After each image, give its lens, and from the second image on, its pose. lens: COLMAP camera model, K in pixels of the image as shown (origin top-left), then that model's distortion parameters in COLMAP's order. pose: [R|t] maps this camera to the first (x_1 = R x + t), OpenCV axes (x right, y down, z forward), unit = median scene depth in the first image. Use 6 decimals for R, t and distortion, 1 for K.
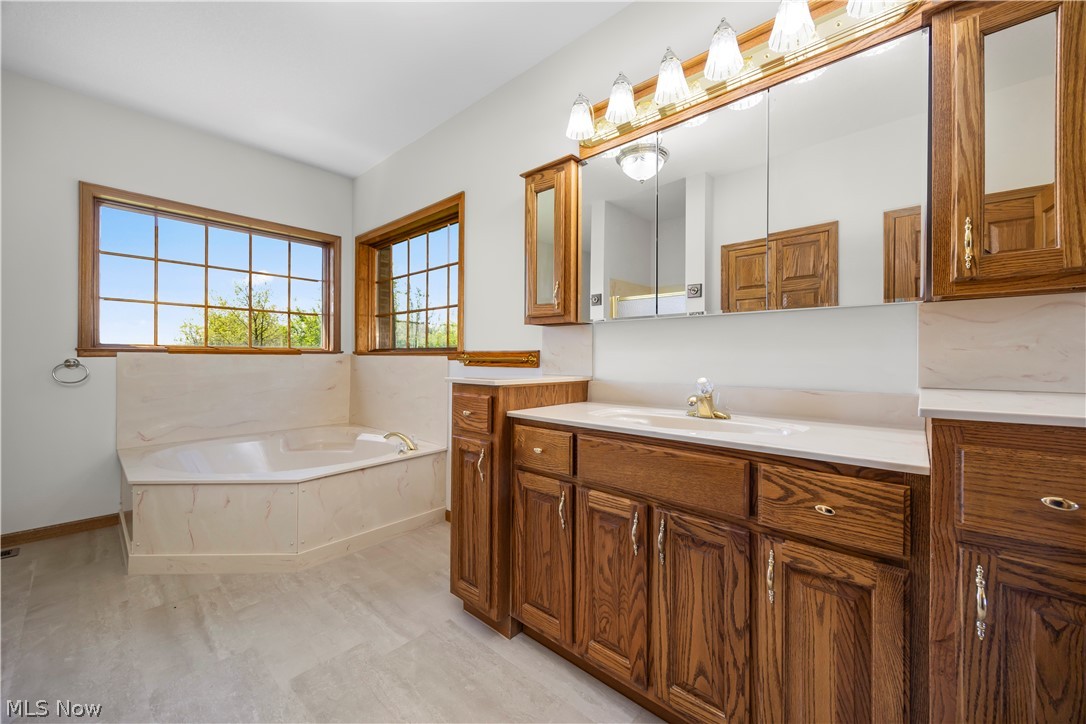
lens RADIAL K [[417.8, 0, 543.0], [0, 417.8, 362.0], [0, 0, 1]] dist [-0.007984, -0.000141]
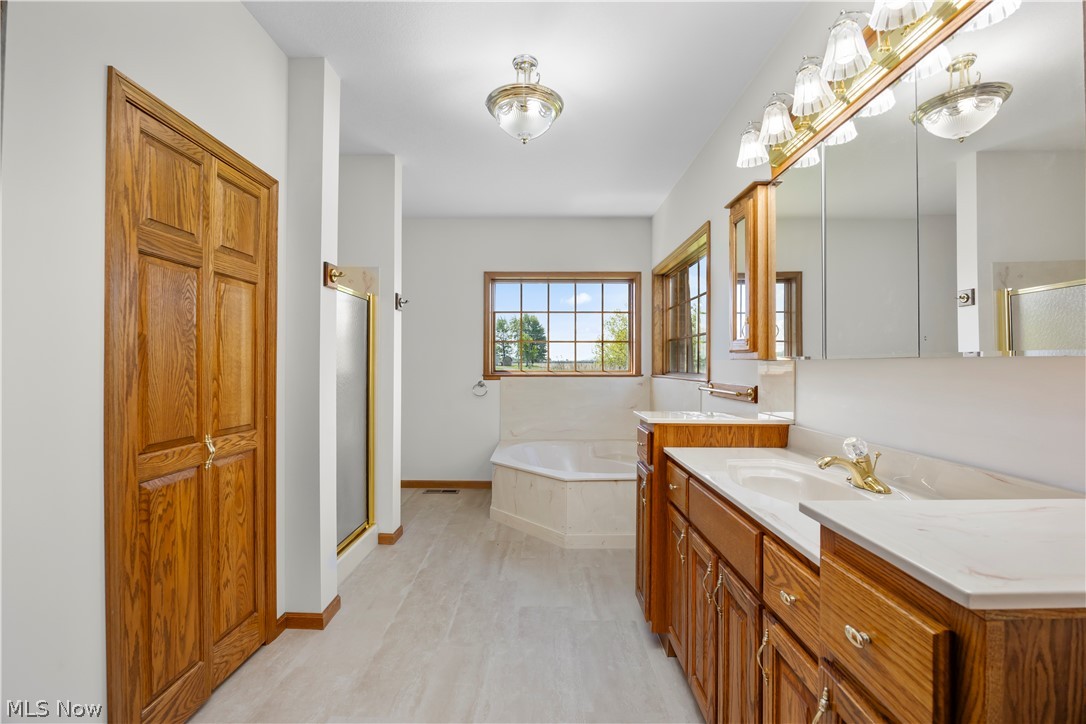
lens RADIAL K [[485.2, 0, 543.0], [0, 485.2, 362.0], [0, 0, 1]] dist [-0.020884, 0.000327]
pose [[0.642221, -0.004194, -0.766508, 0.561986], [-0.003496, 0.999959, -0.008400, -0.077797], [0.766512, 0.008074, 0.642180, -0.052837]]
